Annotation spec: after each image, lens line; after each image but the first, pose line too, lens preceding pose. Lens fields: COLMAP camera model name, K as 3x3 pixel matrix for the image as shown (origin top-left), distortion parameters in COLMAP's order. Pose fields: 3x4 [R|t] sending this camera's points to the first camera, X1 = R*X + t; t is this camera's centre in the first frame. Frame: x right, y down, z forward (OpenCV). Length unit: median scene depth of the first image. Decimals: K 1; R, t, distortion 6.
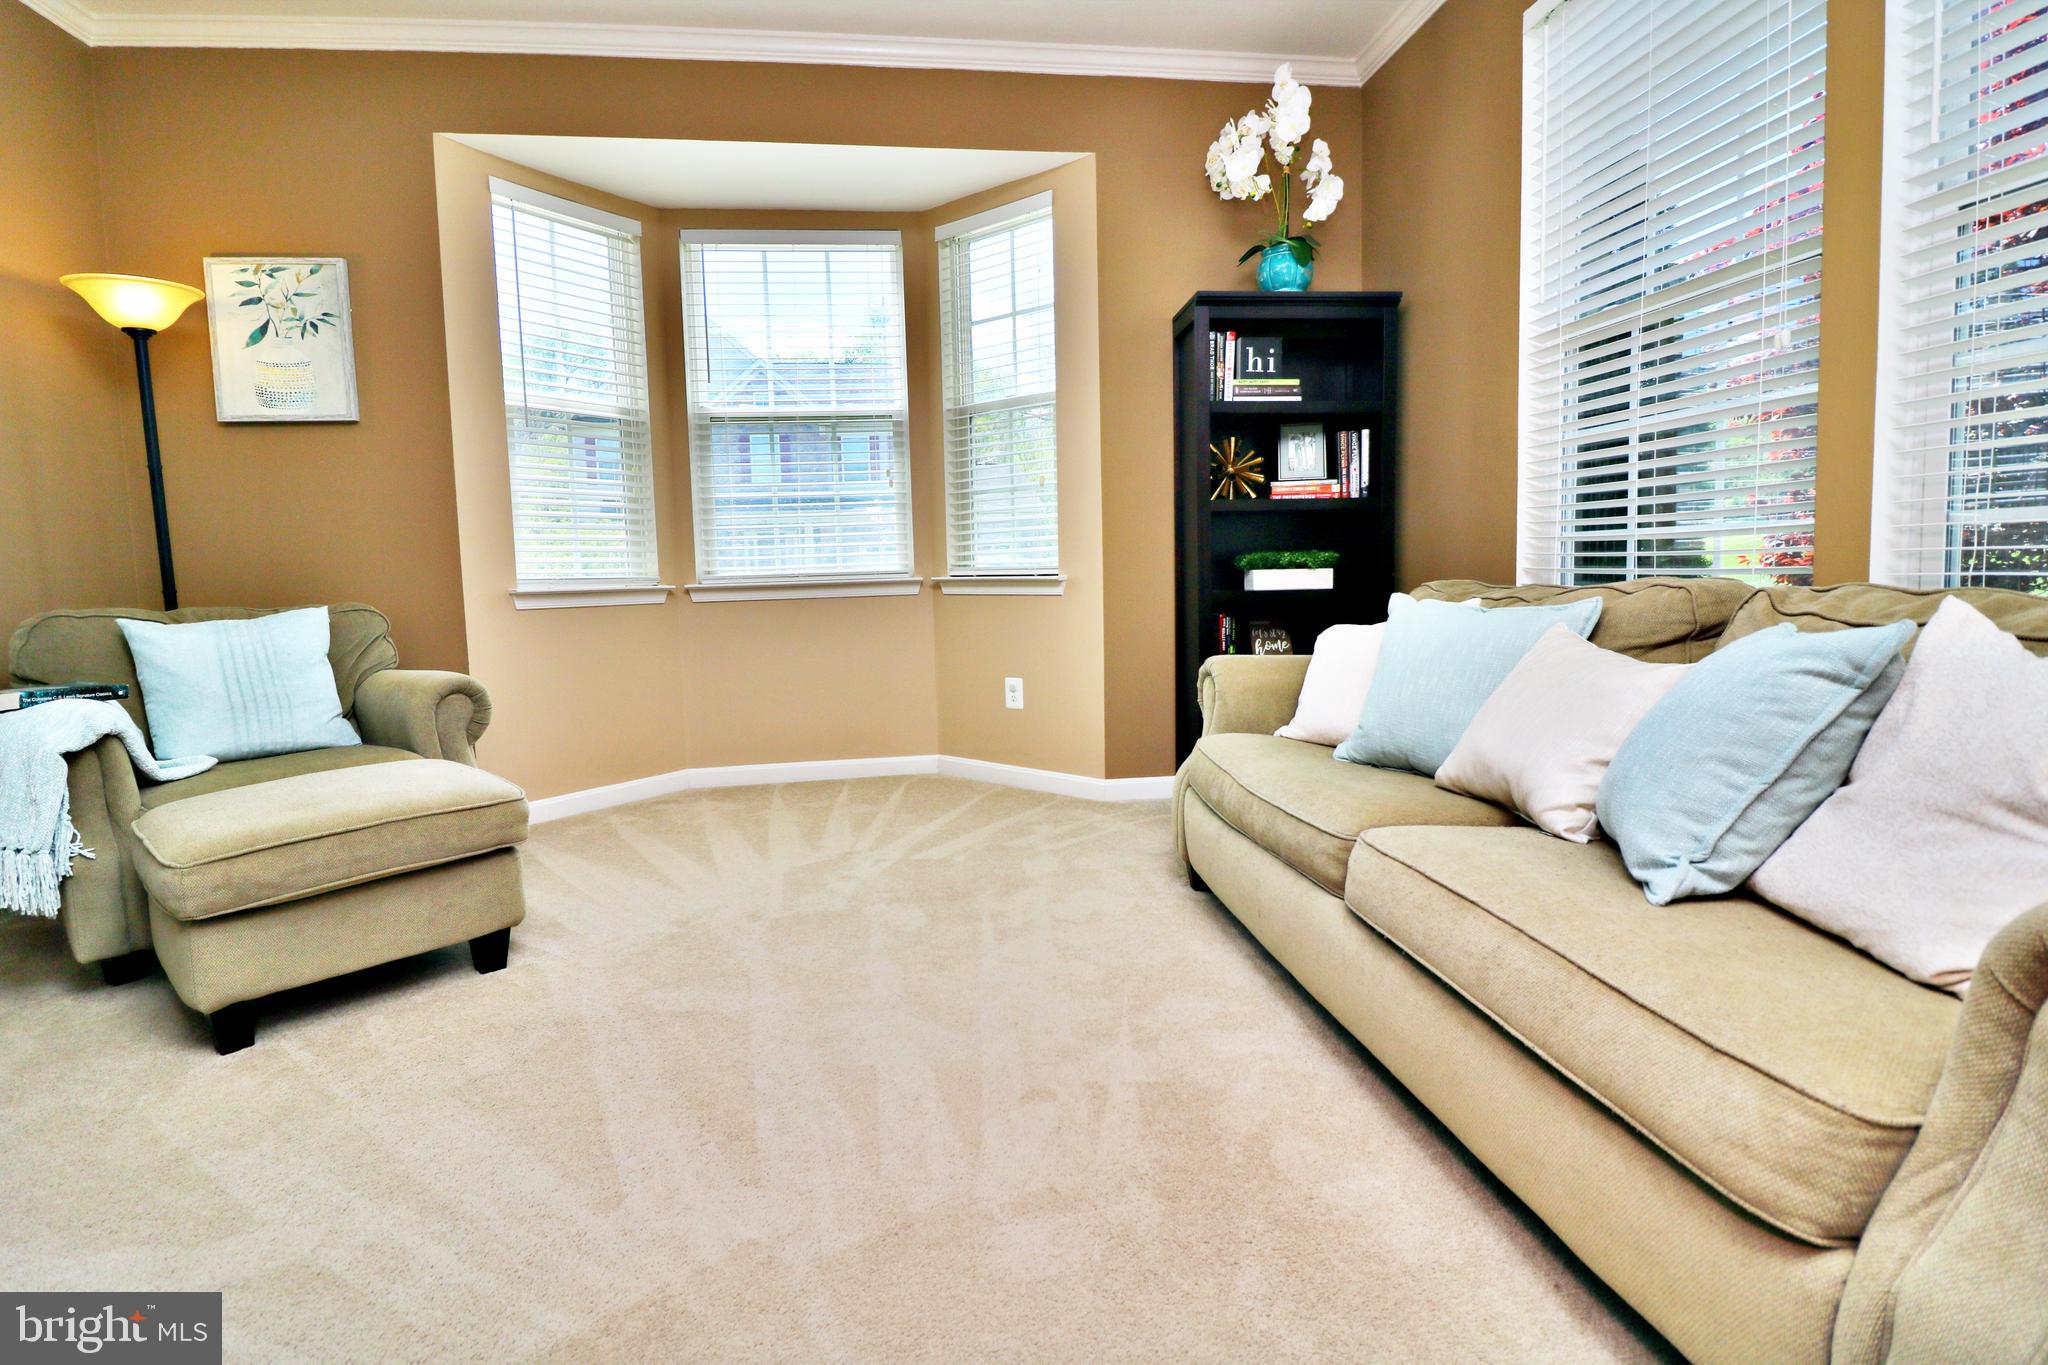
lens RADIAL K [[949.8, 0, 1017.1], [0, 949.8, 653.9], [0, 0, 1]] dist [-0.000022, -0.015274]
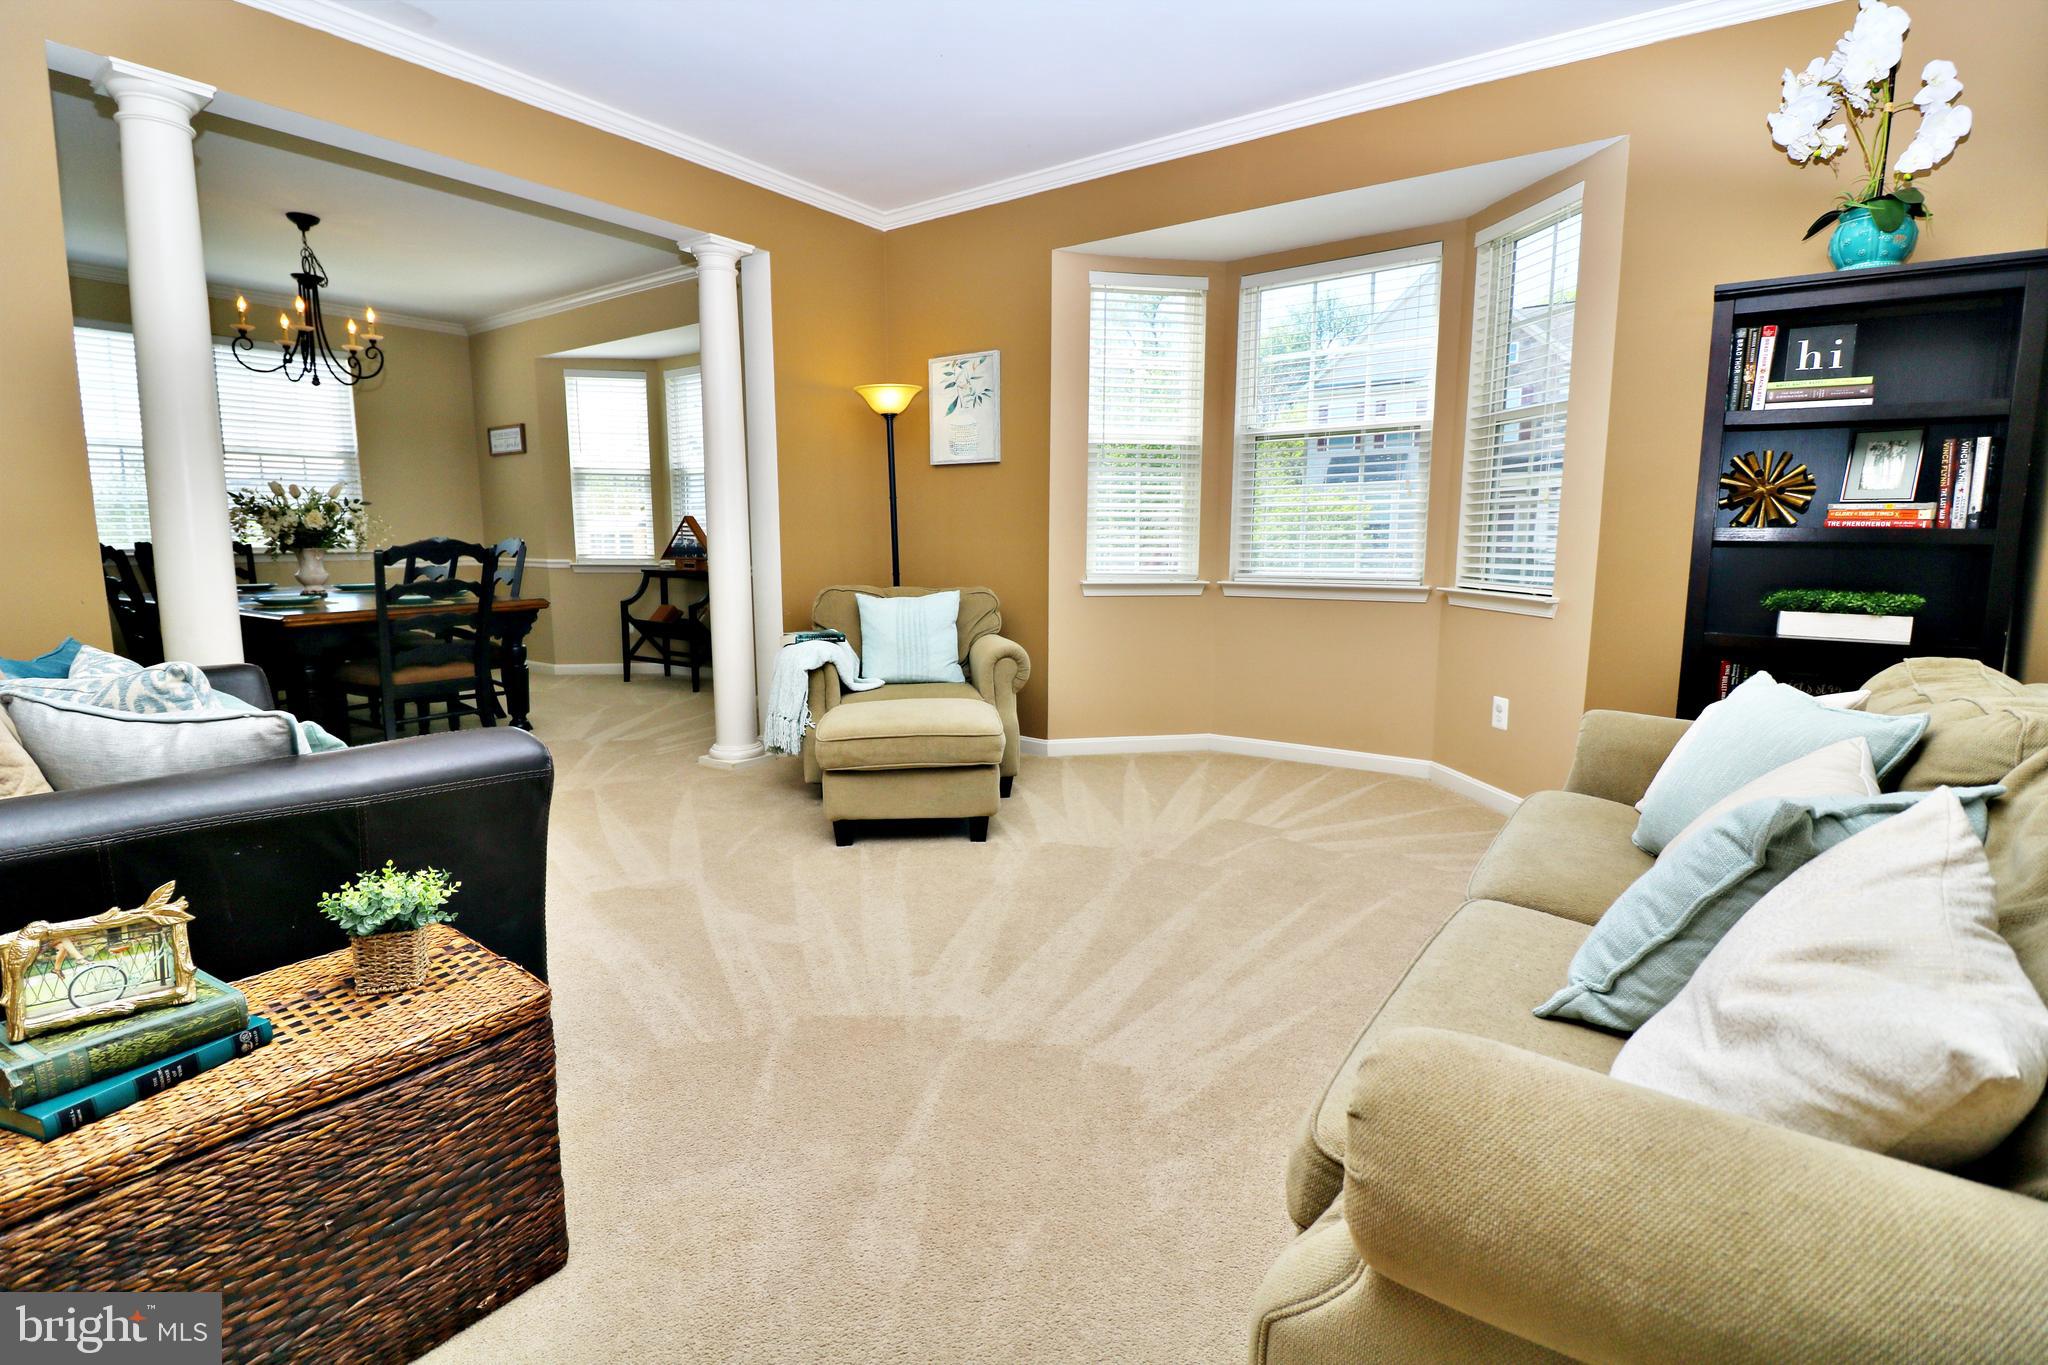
lens RADIAL K [[963.9, 0, 1016.9], [0, 963.9, 667.7], [0, 0, 1]] dist [0.000728, -0.013180]
pose [[0.724528, 0.121818, -0.678394, 0.381037], [-0.080305, 0.992474, 0.092451, -0.071218], [0.684551, -0.012505, 0.728858, -0.075140]]
